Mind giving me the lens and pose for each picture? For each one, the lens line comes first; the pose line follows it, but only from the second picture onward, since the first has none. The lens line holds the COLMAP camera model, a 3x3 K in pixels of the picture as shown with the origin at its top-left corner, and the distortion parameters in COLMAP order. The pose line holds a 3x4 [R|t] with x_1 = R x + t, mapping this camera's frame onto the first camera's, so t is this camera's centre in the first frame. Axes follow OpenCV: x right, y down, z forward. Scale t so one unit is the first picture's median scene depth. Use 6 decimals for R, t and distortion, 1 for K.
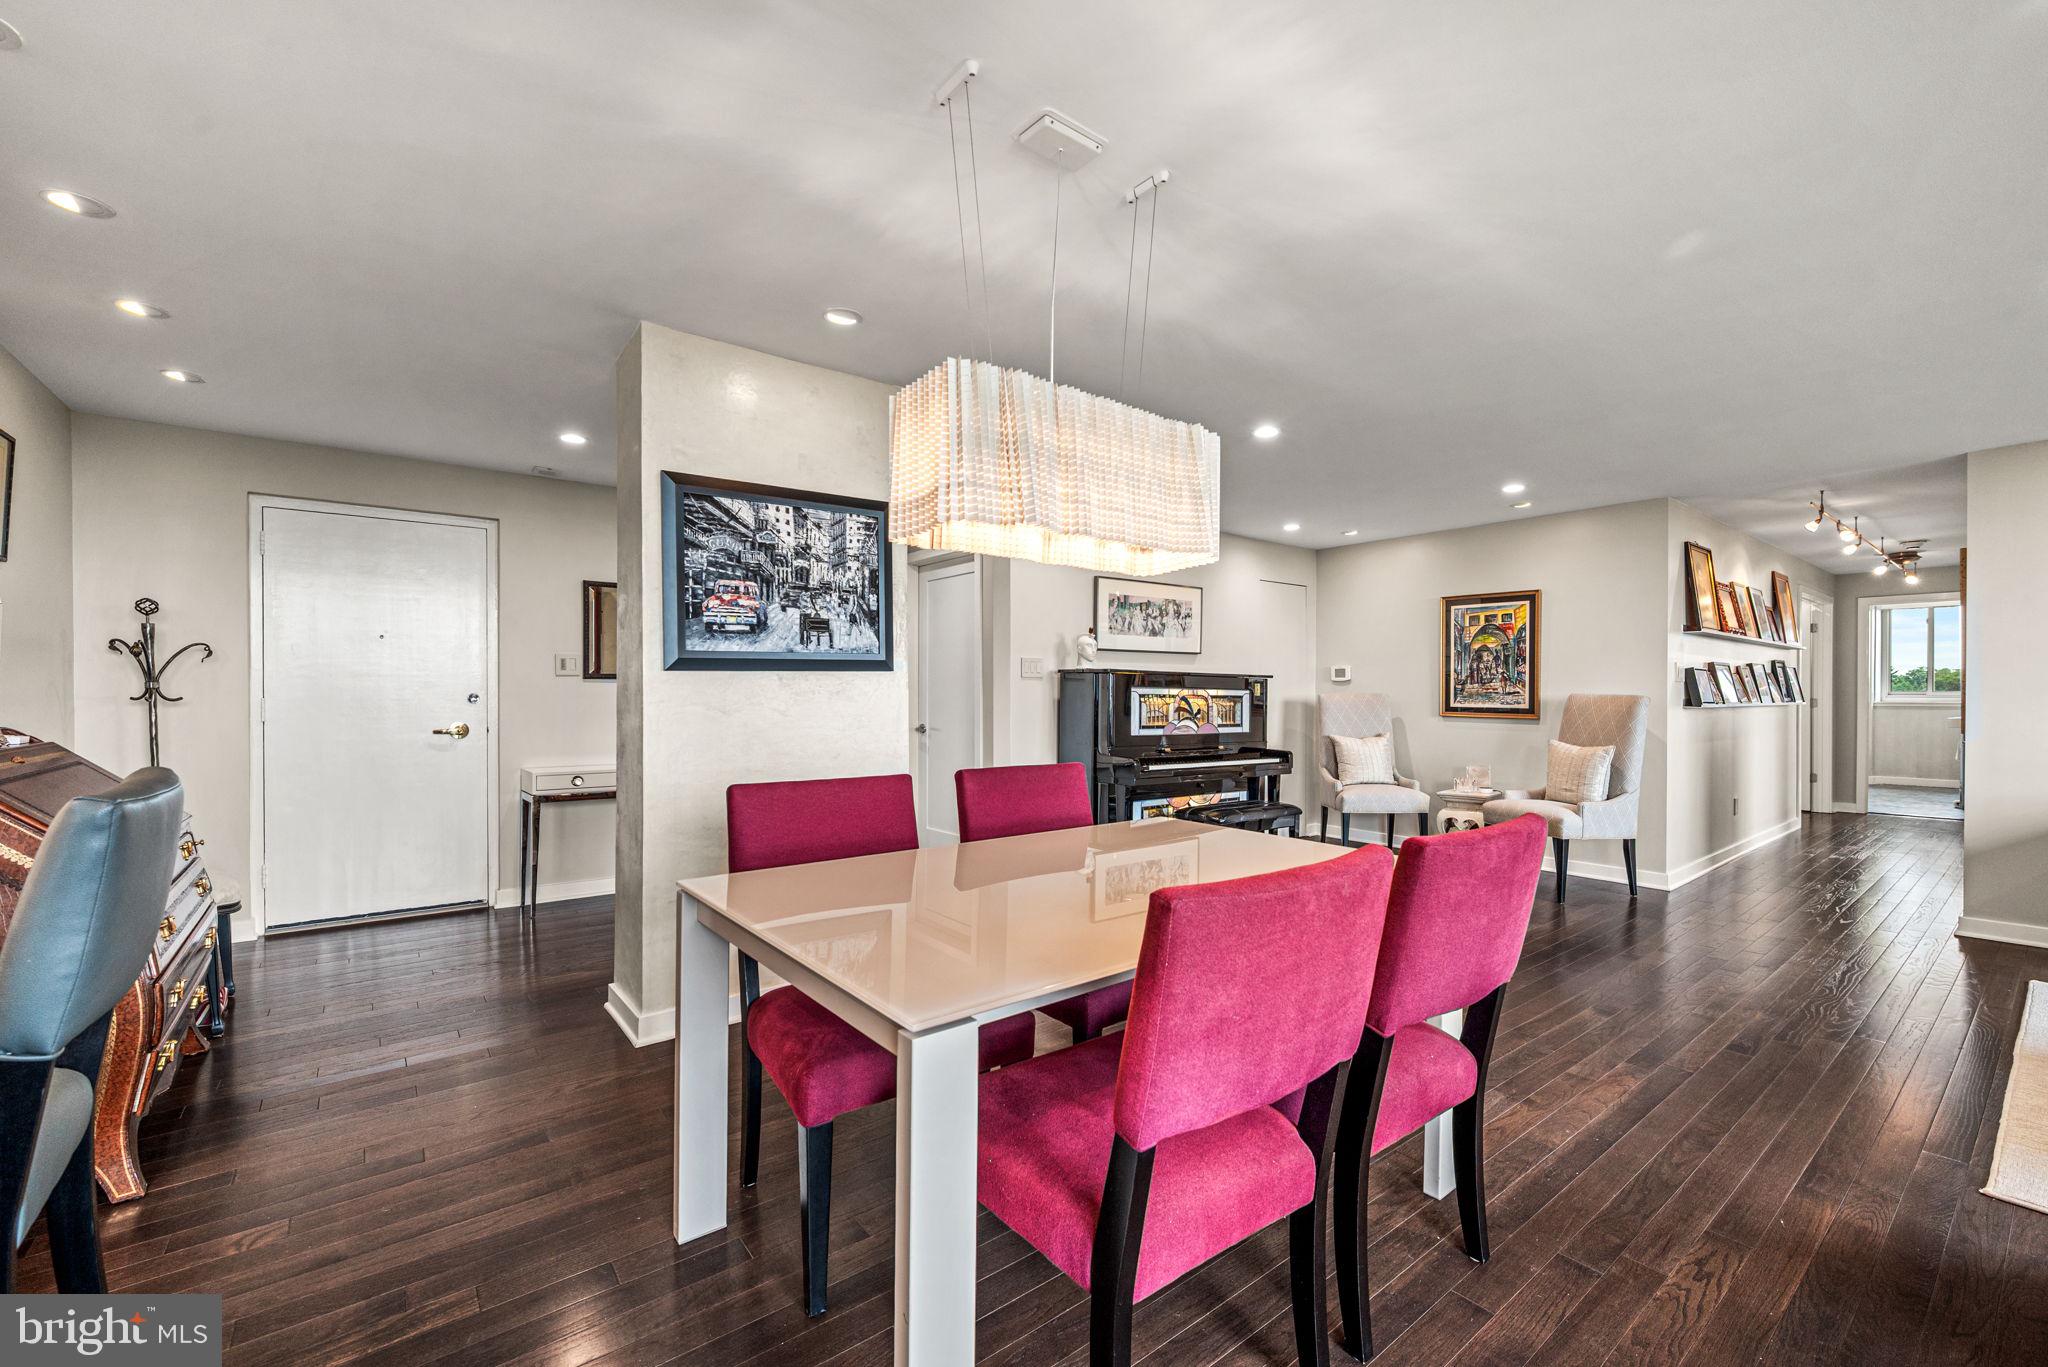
lens RADIAL K [[842.7, 0, 1033.4], [0, 842.7, 695.4], [0, 0, 1]] dist [-0.003742, -0.001006]
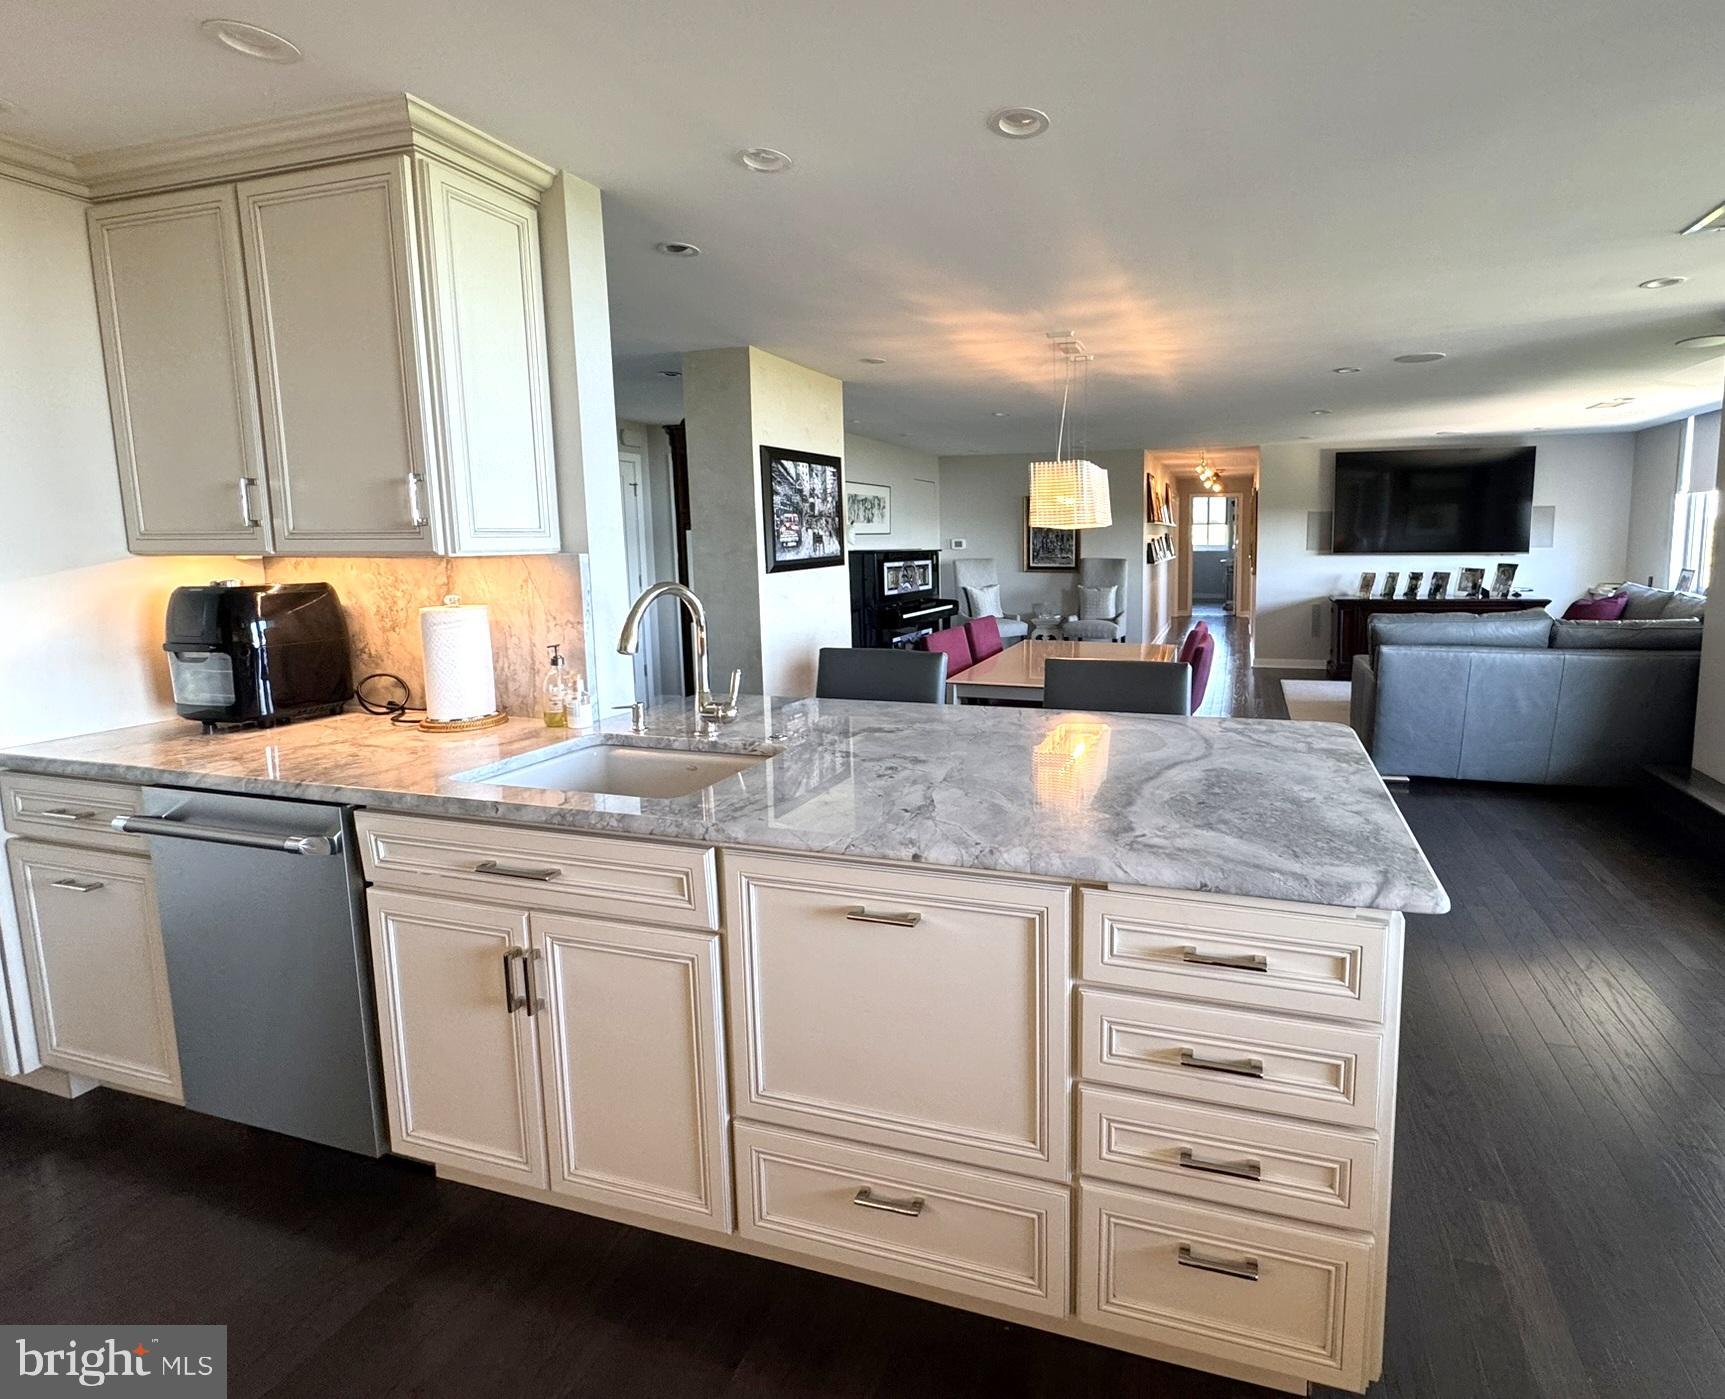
lens RADIAL K [[806.4, 0, 1020.1], [0, 806.4, 627.4], [0, 0, 1]] dist [-0.001342, -0.001110]
pose [[0.805656, -0.074321, 0.587703, -0.496289], [0.010060, 0.993672, 0.111868, -0.049040], [-0.592298, -0.084215, 0.801306, -0.260892]]
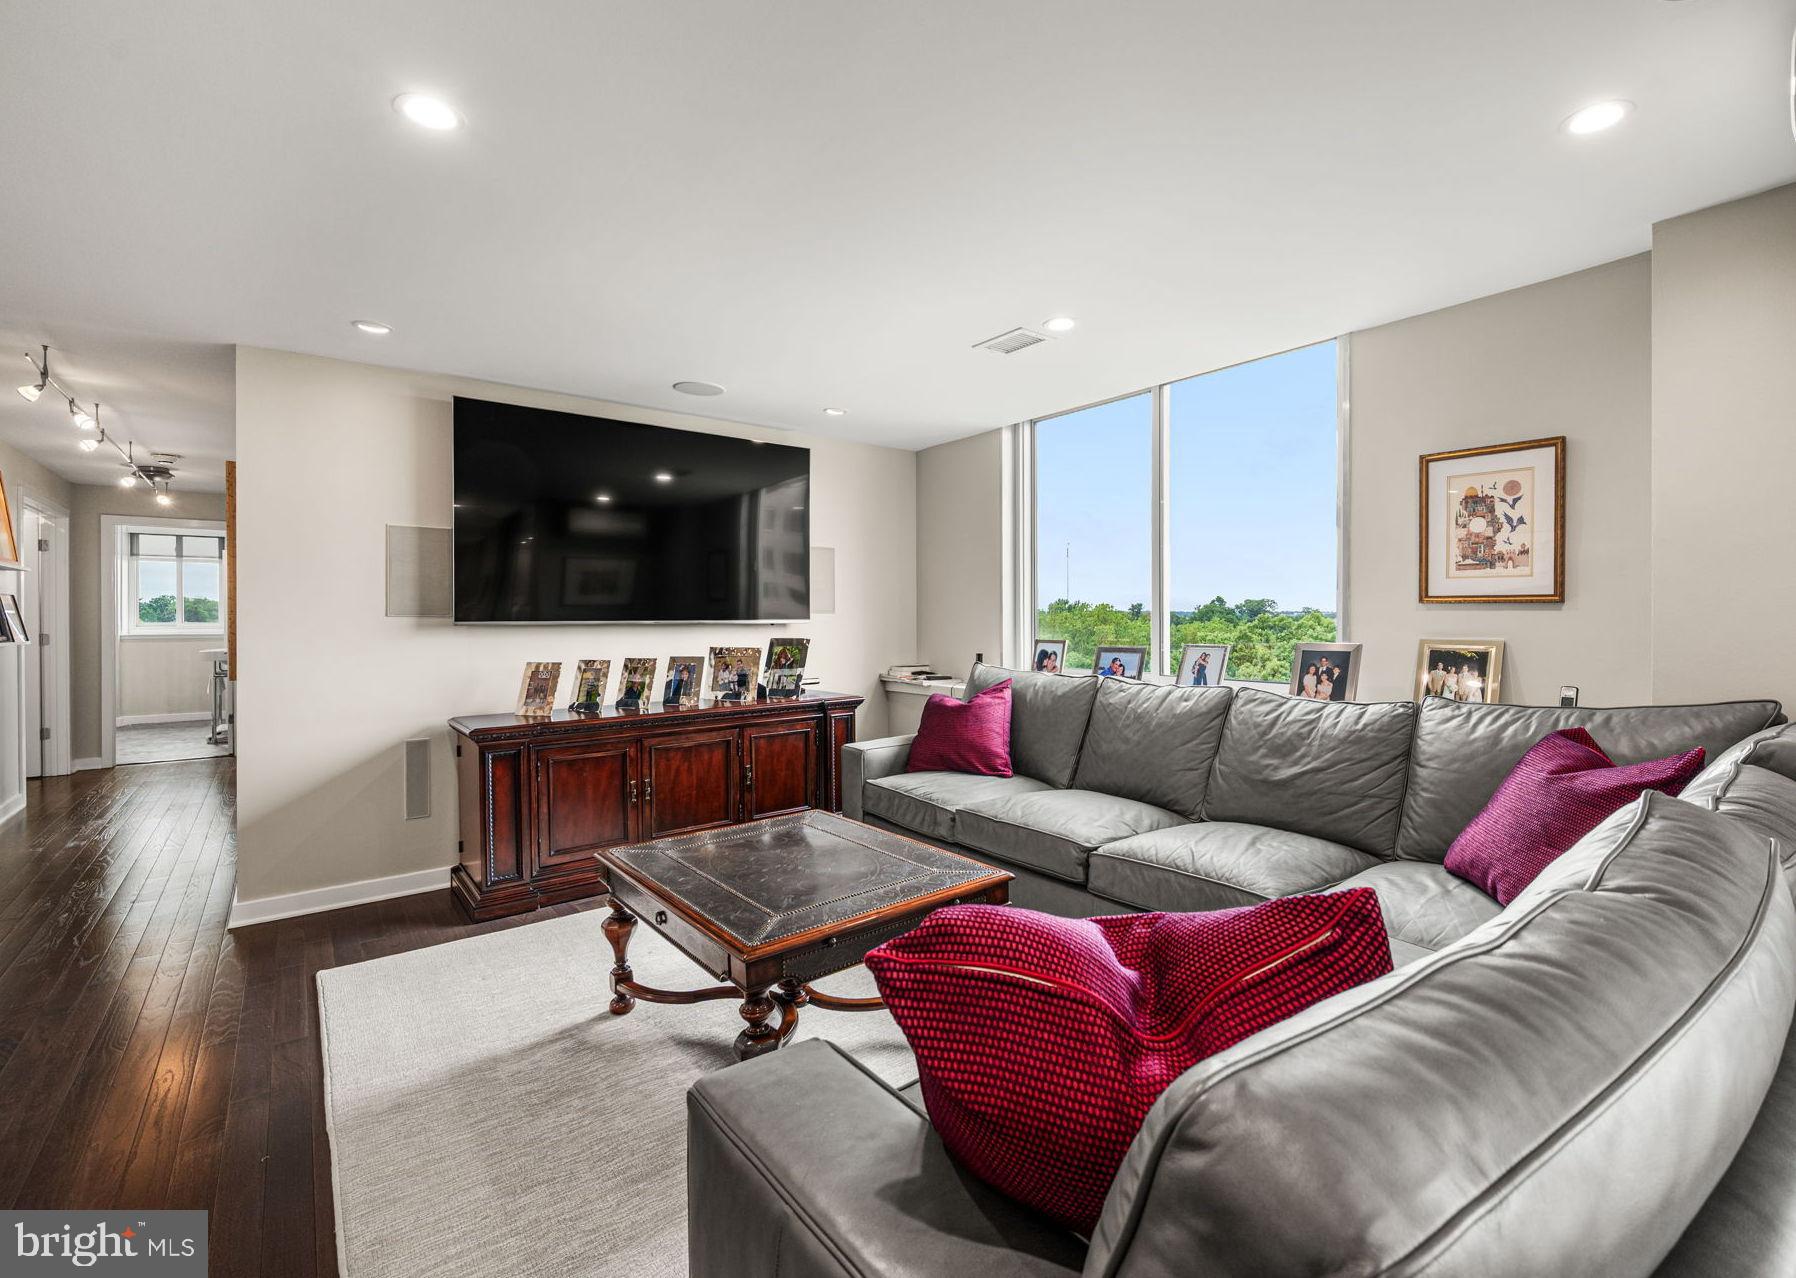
lens RADIAL K [[804.2, 0, 962.3], [0, 804.2, 625.8], [0, 0, 1]] dist [-0.010437, 0.000815]
pose [[-0.030302, -0.007364, 0.999514, 0.240021], [0.003396, 0.999966, 0.007470, -0.011160], [-0.999535, 0.003621, -0.030276, 0.242487]]
